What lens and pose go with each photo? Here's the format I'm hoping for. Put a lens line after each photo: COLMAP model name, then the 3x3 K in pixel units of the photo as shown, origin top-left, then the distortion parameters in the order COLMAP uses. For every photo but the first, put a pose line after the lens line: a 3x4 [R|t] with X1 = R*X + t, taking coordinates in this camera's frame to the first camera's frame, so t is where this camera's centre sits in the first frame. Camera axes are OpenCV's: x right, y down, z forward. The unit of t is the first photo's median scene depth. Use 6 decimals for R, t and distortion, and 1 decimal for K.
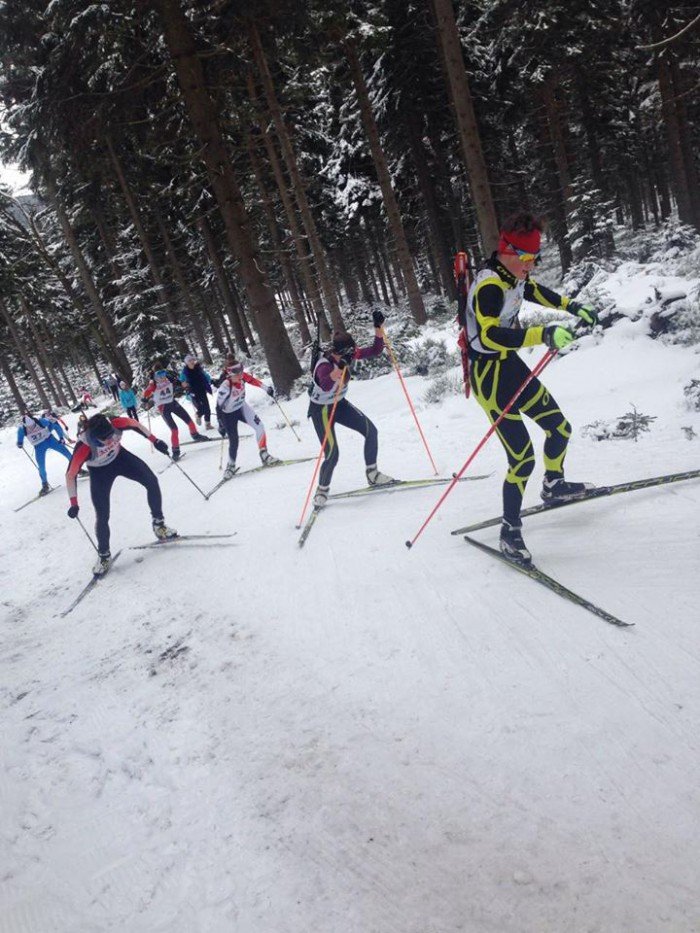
lens RADIAL K [[803.2, 0, 349.4], [0, 803.2, 488.0], [0, 0, 1]] dist [0.094325, -0.161739]
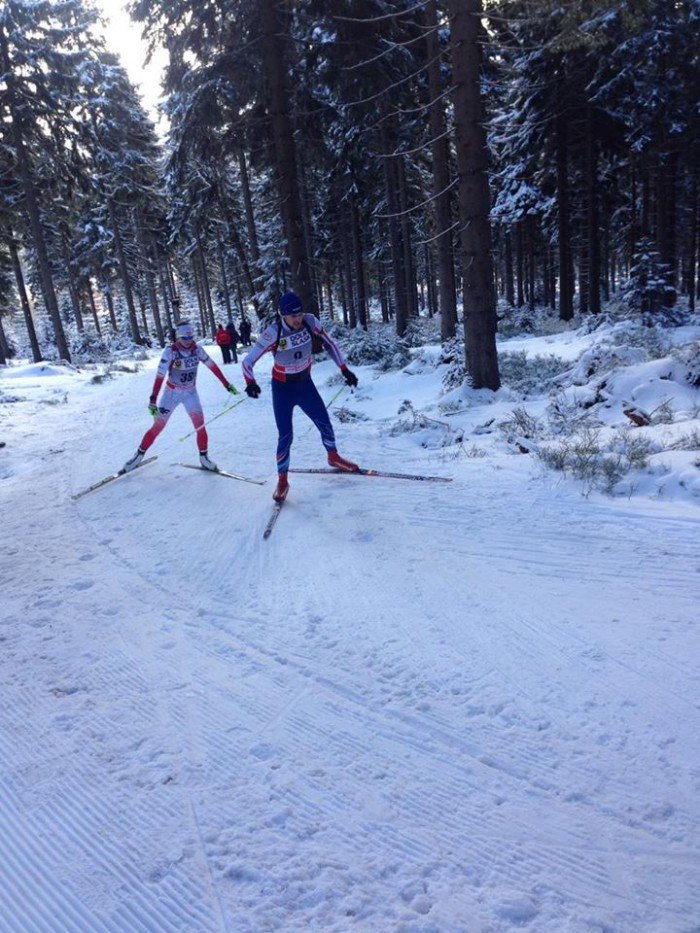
lens RADIAL K [[803.2, 0, 349.4], [0, 803.2, 488.0], [0, 0, 1]] dist [0.094325, -0.161739]
pose [[0.949576, 0.251762, -0.186874, 0.145395], [-0.245298, 0.967751, 0.057336, -0.003216], [0.195282, -0.008605, 0.980709, -0.166857]]
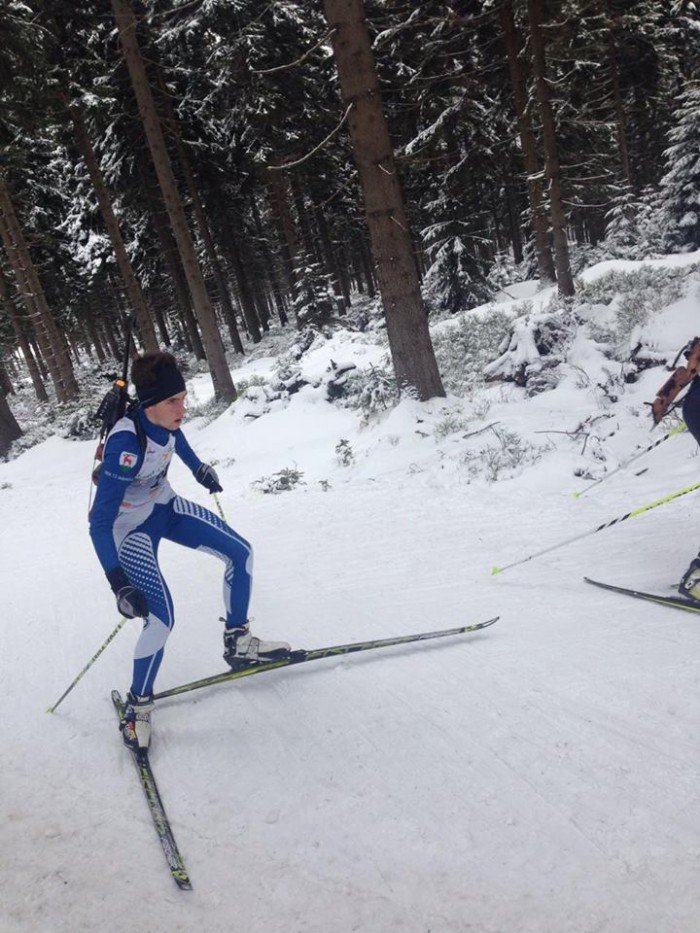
lens RADIAL K [[811.9, 0, 354.3], [0, 811.9, 475.1], [0, 0, 1]] dist [0.109696, -0.195661]
pose [[0.958032, -0.032773, 0.284782, 0.020285], [0.056302, 0.995606, -0.074829, 0.001779], [-0.281079, 0.087722, 0.955667, -0.028607]]
